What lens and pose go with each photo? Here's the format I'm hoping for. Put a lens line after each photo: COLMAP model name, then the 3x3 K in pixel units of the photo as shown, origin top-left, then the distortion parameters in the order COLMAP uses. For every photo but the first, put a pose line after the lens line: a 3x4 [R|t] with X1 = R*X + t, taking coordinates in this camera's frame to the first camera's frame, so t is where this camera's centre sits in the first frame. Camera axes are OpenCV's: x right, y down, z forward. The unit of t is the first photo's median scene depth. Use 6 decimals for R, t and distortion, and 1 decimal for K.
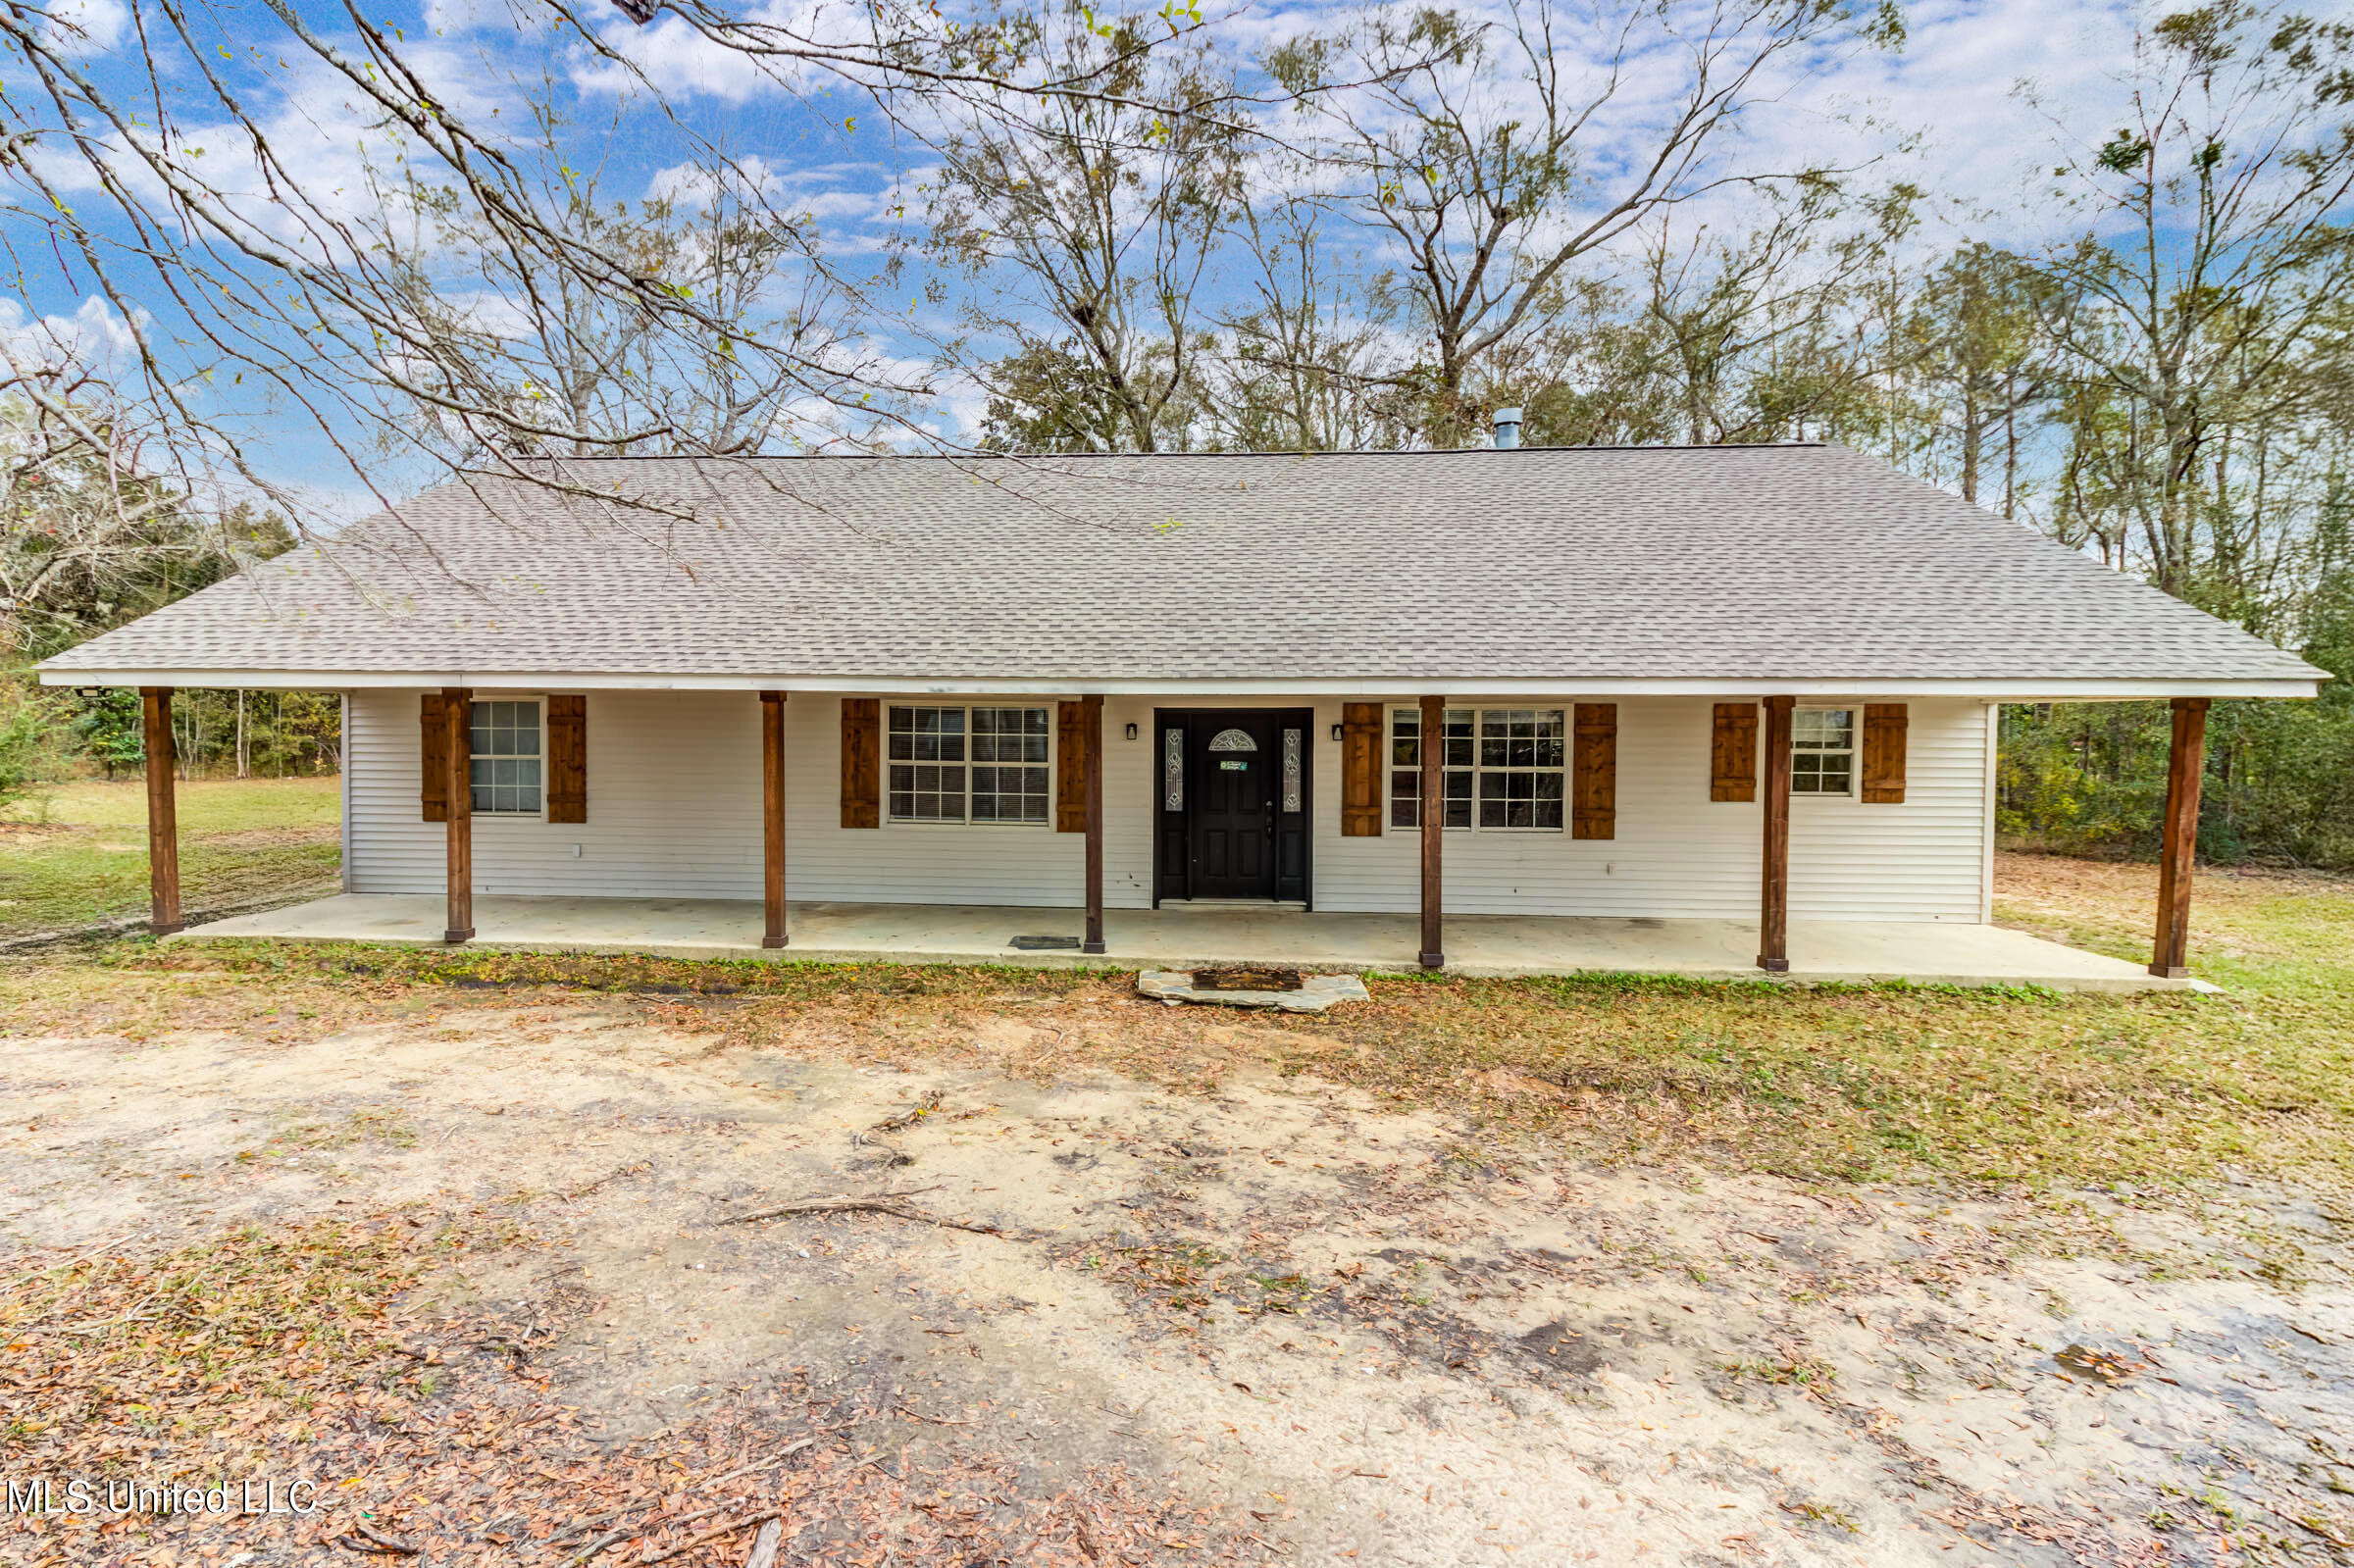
lens RADIAL K [[1114.5, 0, 1221.9], [0, 1114.5, 741.4], [0, 0, 1]] dist [0.003899, -0.000197]
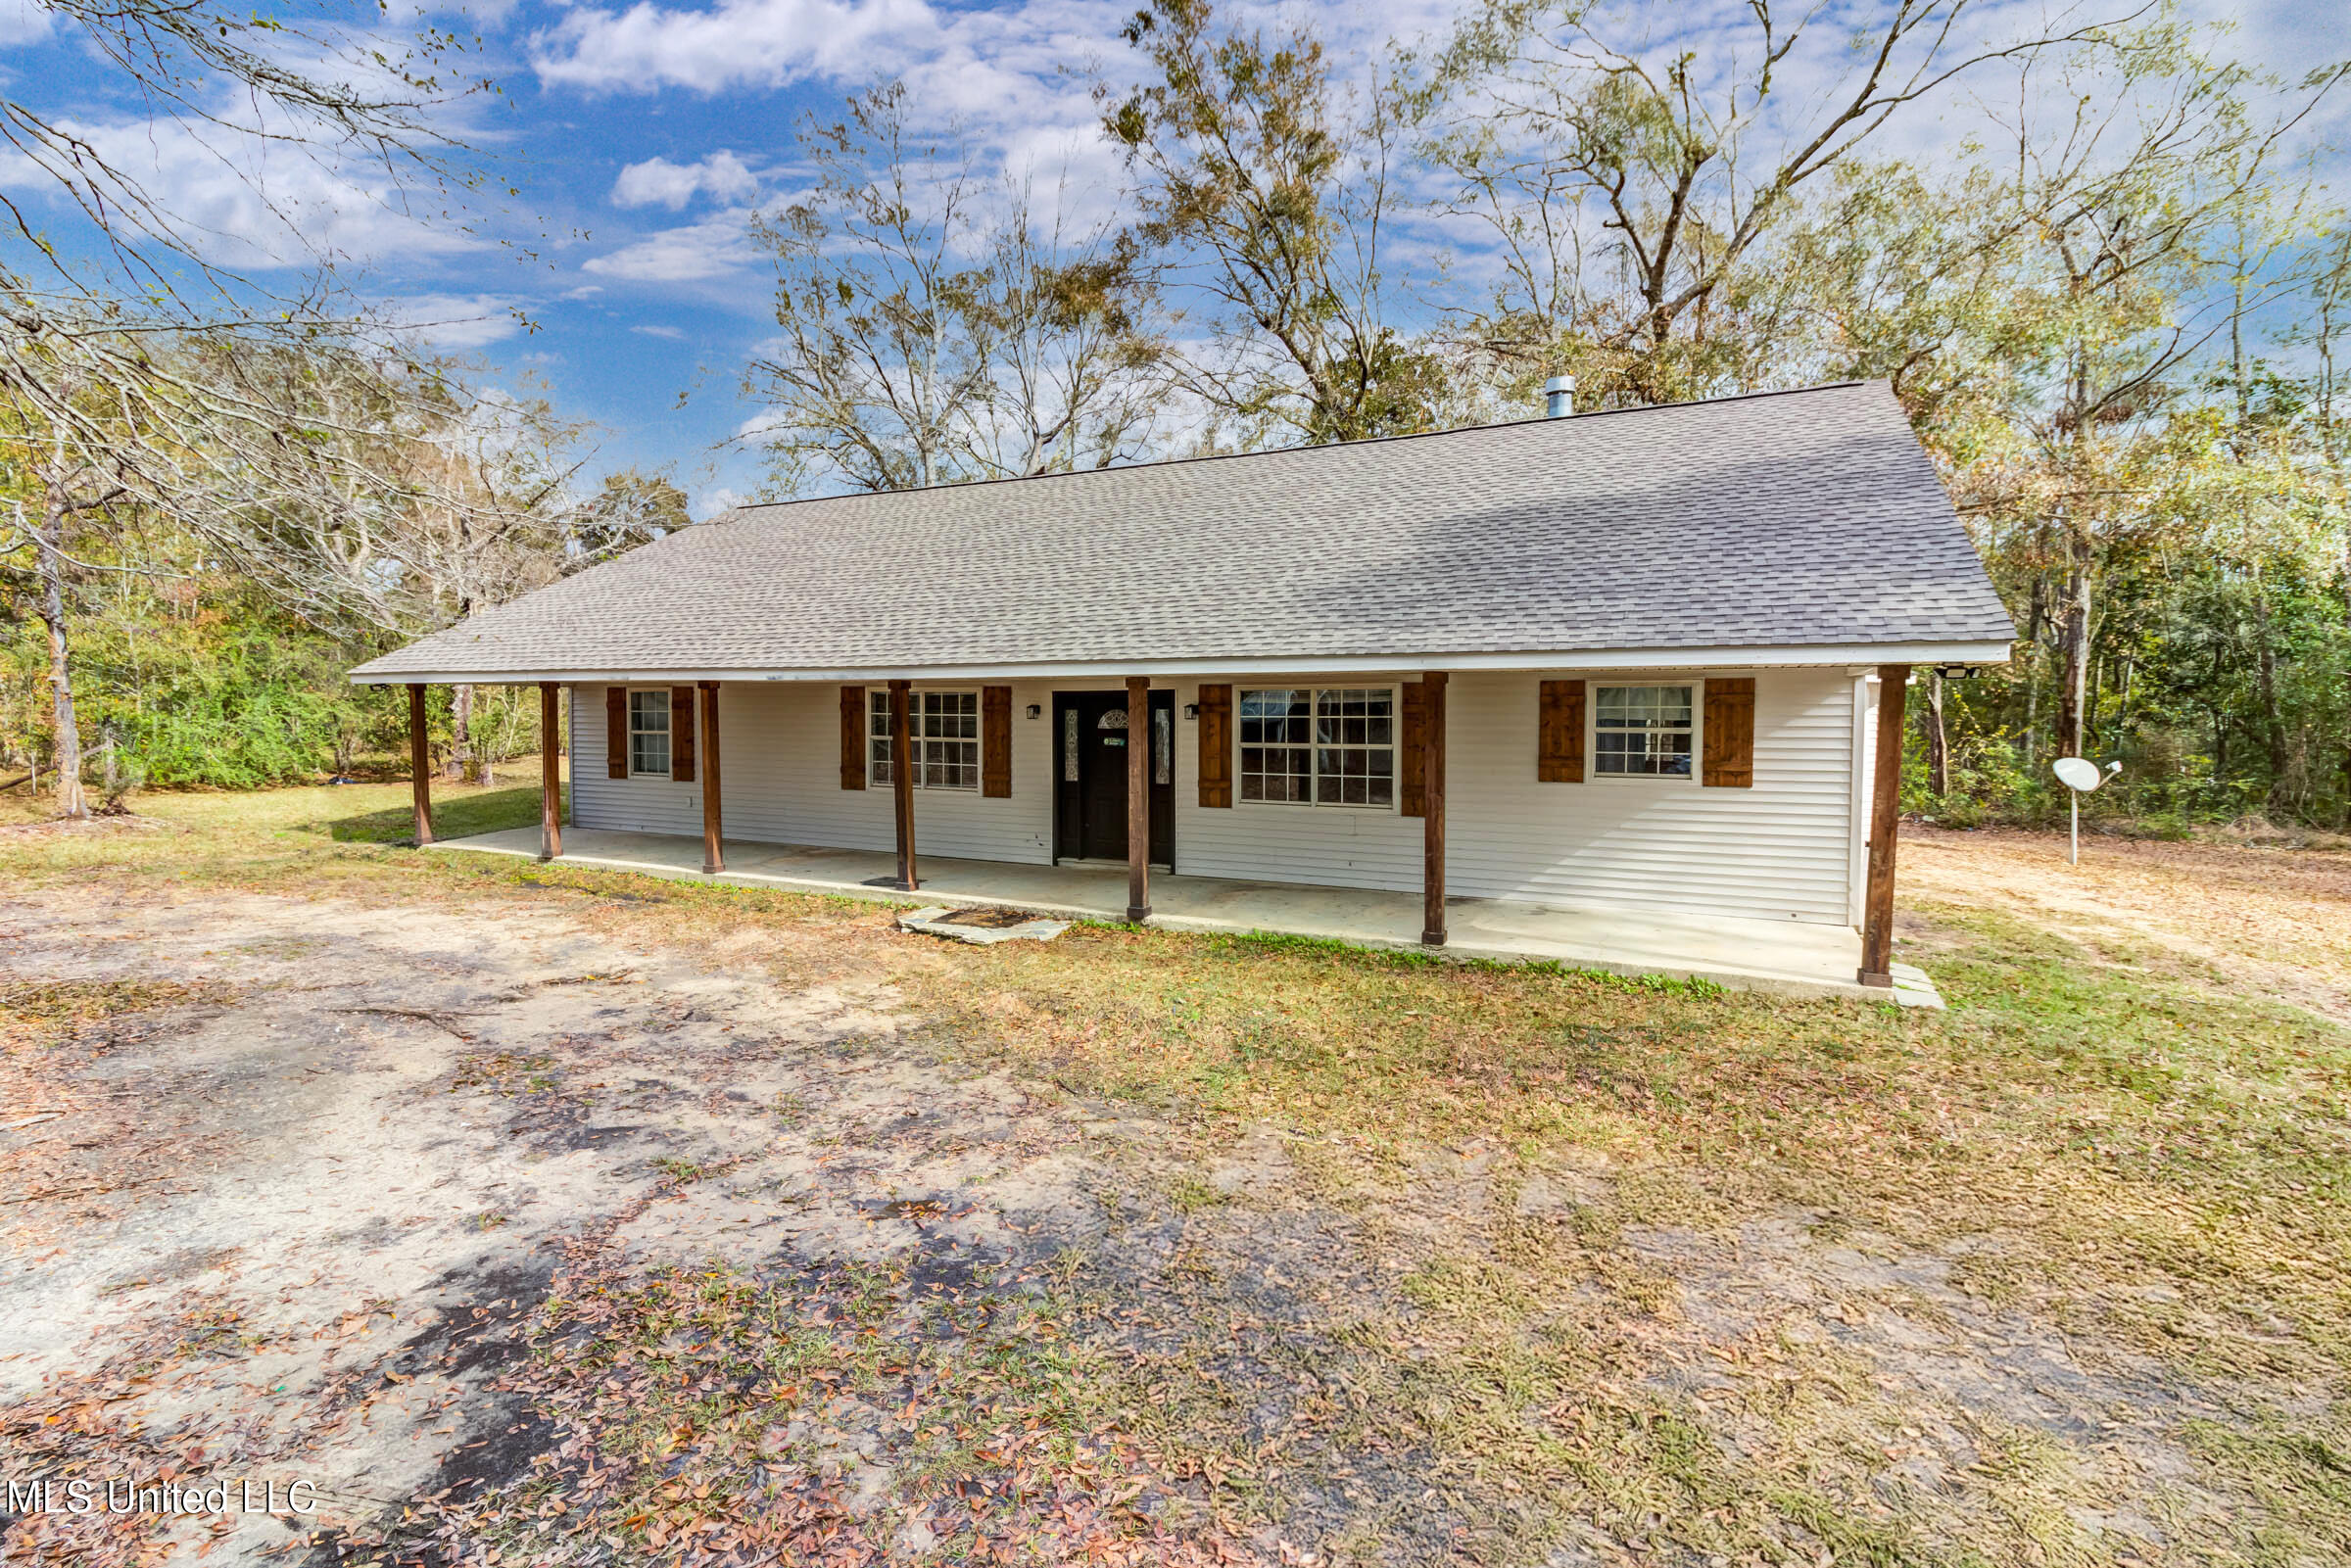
lens RADIAL K [[1113.1, 0, 1220.4], [0, 1113.1, 741.4], [0, 0, 1]] dist [0.003899, -0.000197]
pose [[0.927385, 0.006647, -0.374050, 0.539972], [-0.003043, 0.999943, 0.010224, 0.009857], [0.374097, -0.008344, 0.927352, -0.002619]]
